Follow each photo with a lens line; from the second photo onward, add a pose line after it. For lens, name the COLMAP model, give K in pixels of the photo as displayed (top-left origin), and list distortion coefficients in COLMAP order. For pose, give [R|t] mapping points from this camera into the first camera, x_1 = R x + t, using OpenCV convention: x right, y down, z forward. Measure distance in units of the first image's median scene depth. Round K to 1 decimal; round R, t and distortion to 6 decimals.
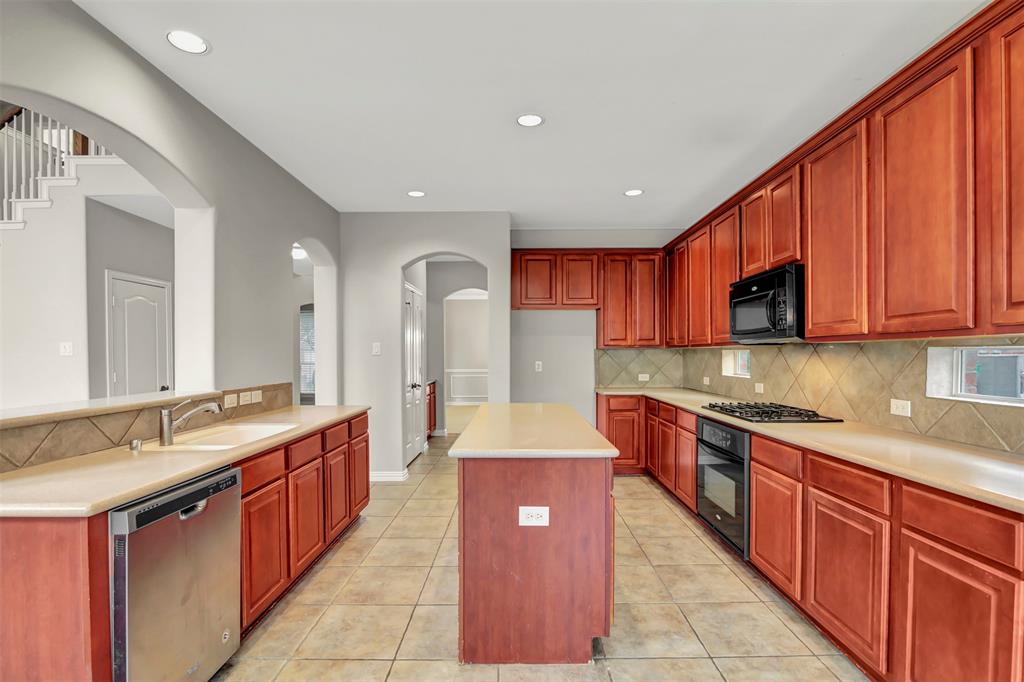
lens RADIAL K [[472.8, 0, 514.1], [0, 472.8, 361.6], [0, 0, 1]] dist [-0.022586, 0.001560]
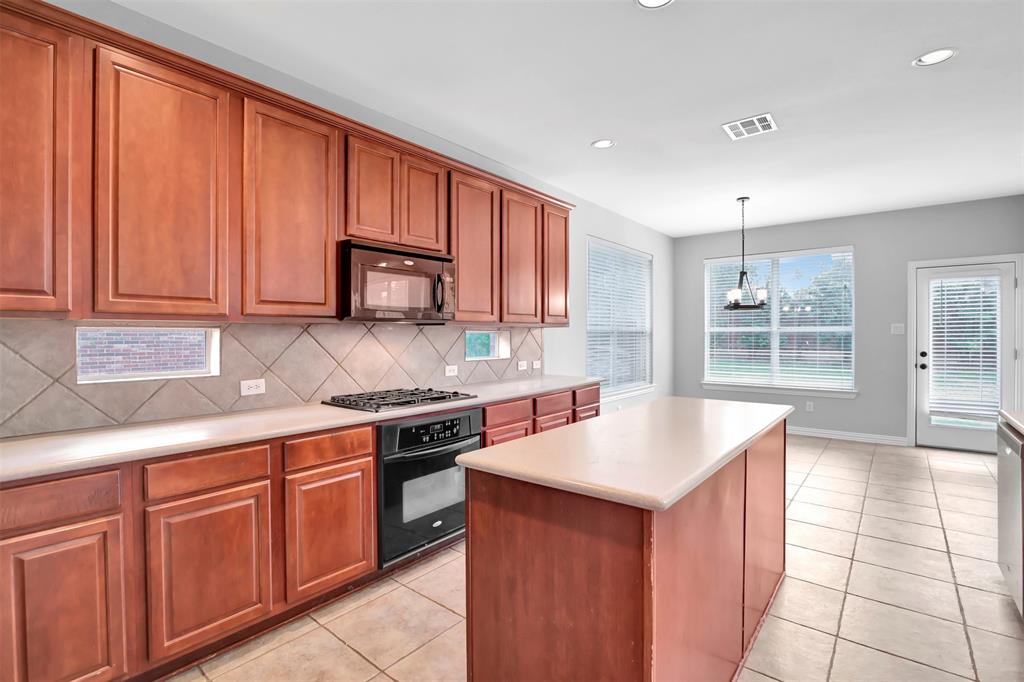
lens RADIAL K [[472.8, 0, 507.1], [0, 472.8, 340.6], [0, 0, 1]] dist [-0.022586, 0.001560]
pose [[-0.774062, -0.004823, 0.633092, -0.243284], [0.013049, 0.999637, 0.023569, -0.028055], [-0.632976, 0.026505, -0.773718, 1.822112]]
